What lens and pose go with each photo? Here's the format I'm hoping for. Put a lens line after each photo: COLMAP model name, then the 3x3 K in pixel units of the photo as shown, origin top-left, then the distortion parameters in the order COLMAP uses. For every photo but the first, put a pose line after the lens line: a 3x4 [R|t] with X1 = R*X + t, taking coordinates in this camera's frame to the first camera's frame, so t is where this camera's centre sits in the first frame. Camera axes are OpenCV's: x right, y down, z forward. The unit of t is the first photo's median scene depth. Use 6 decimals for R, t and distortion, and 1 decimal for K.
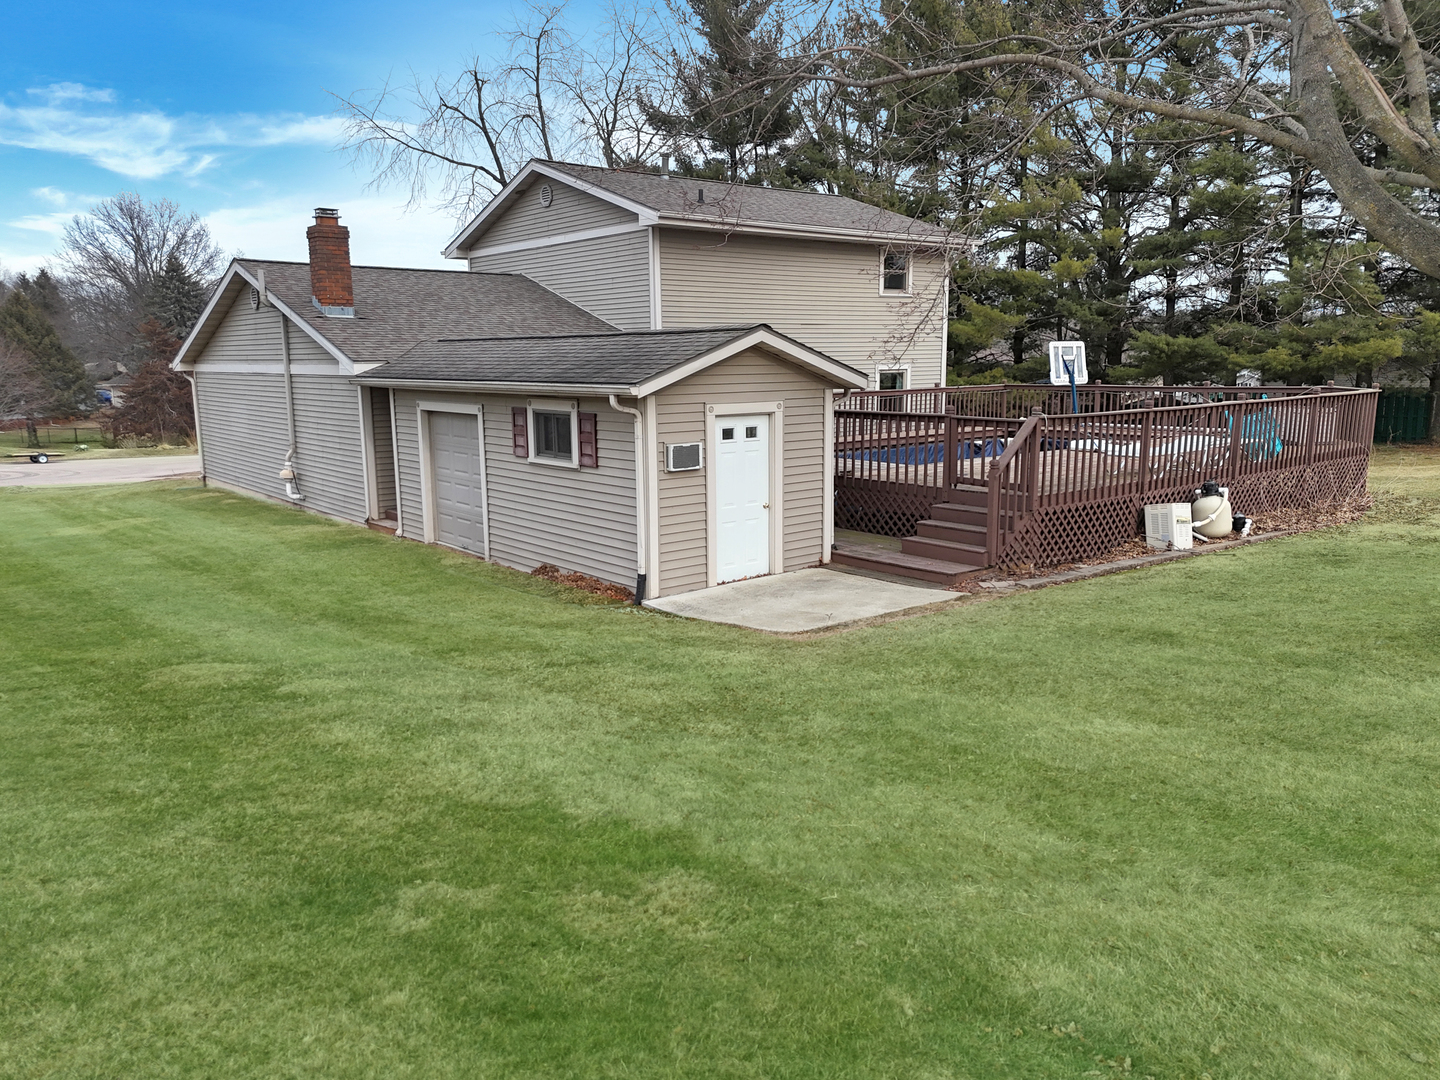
lens RADIAL K [[1035.9, 0, 720.0], [0, 1035.9, 540.0], [0, 0, 1]] dist [0.084322, -0.077895]
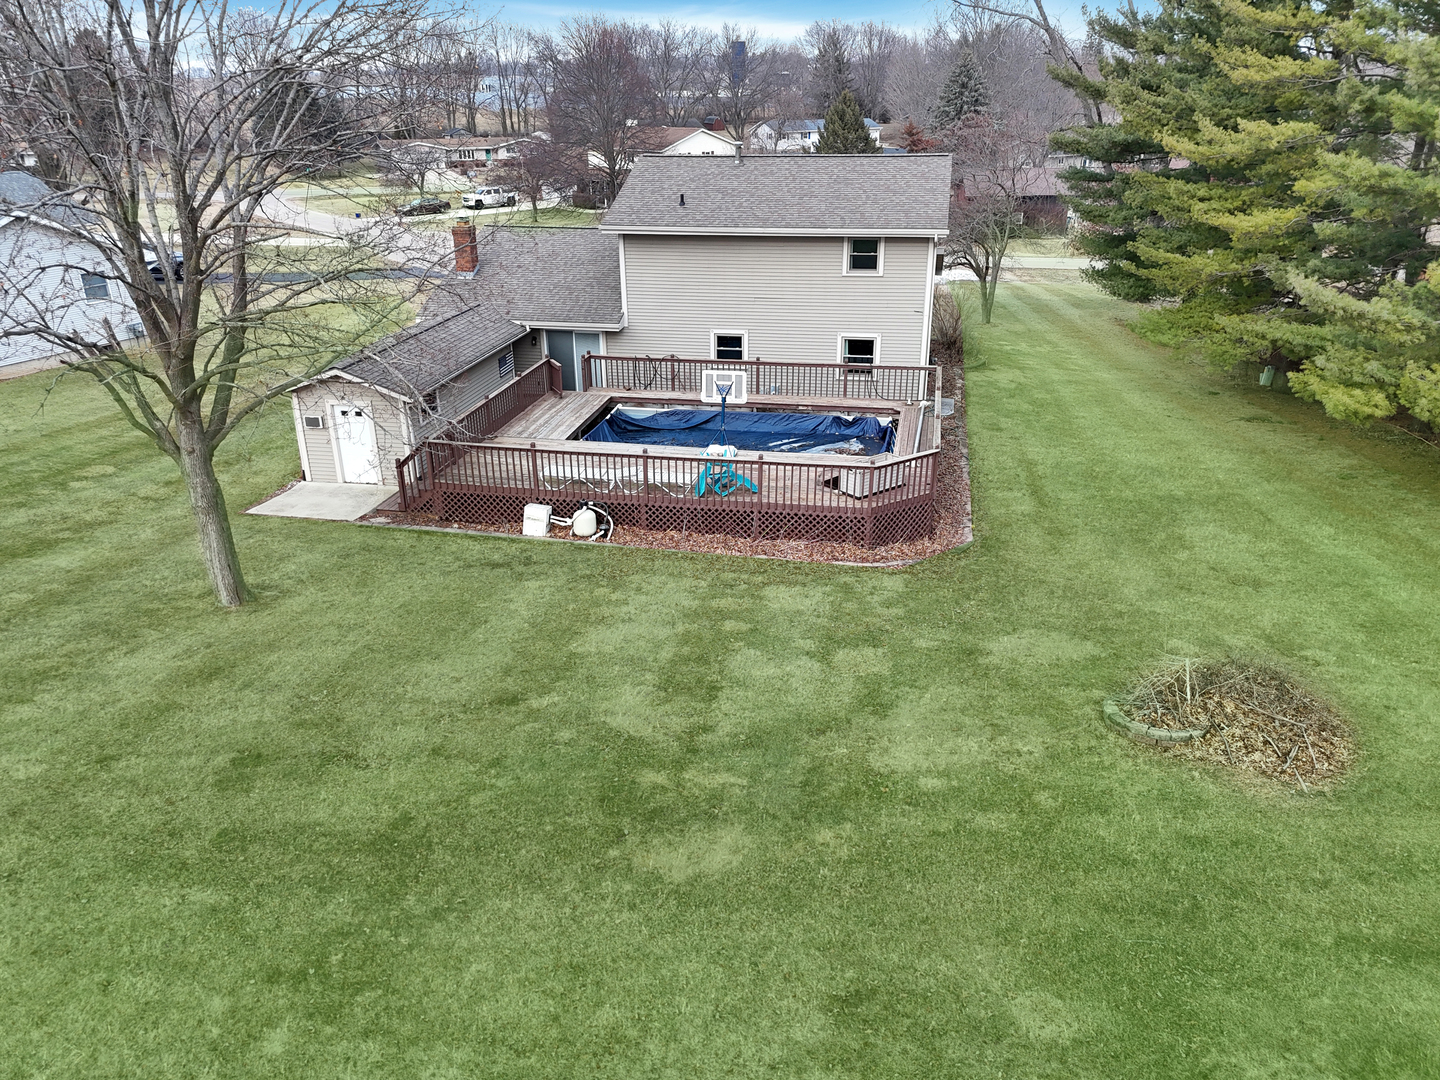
lens RADIAL K [[1035.9, 0, 720.0], [0, 1035.9, 540.0], [0, 0, 1]] dist [0.084322, -0.077895]
pose [[0.638145, 0.310766, -0.704411, 1.329052], [-0.129908, 0.945263, 0.299335, -0.381496], [0.758877, -0.099510, 0.643586, 0.123319]]
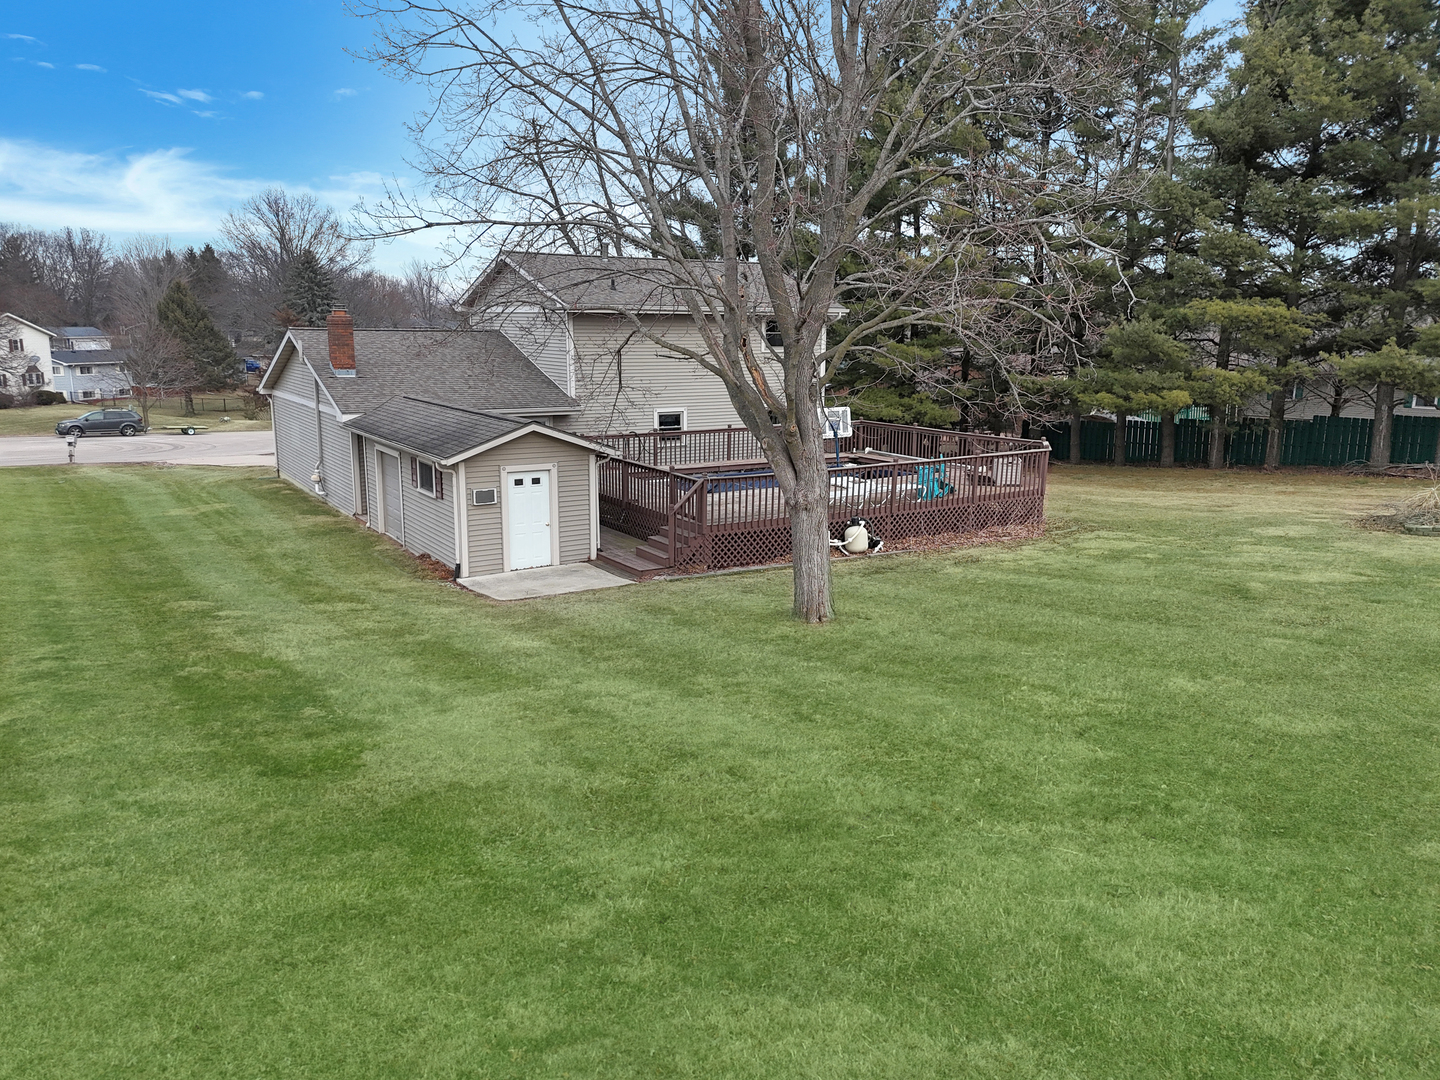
lens RADIAL K [[1012.4, 0, 718.3], [0, 1012.4, 551.4], [0, 0, 1]] dist [0.038341, -0.001334]
pose [[0.993467, 0.043897, -0.105340, 0.330380], [-0.039397, 0.998236, 0.044427, -0.049135], [0.107105, -0.039987, 0.993443, -0.398087]]
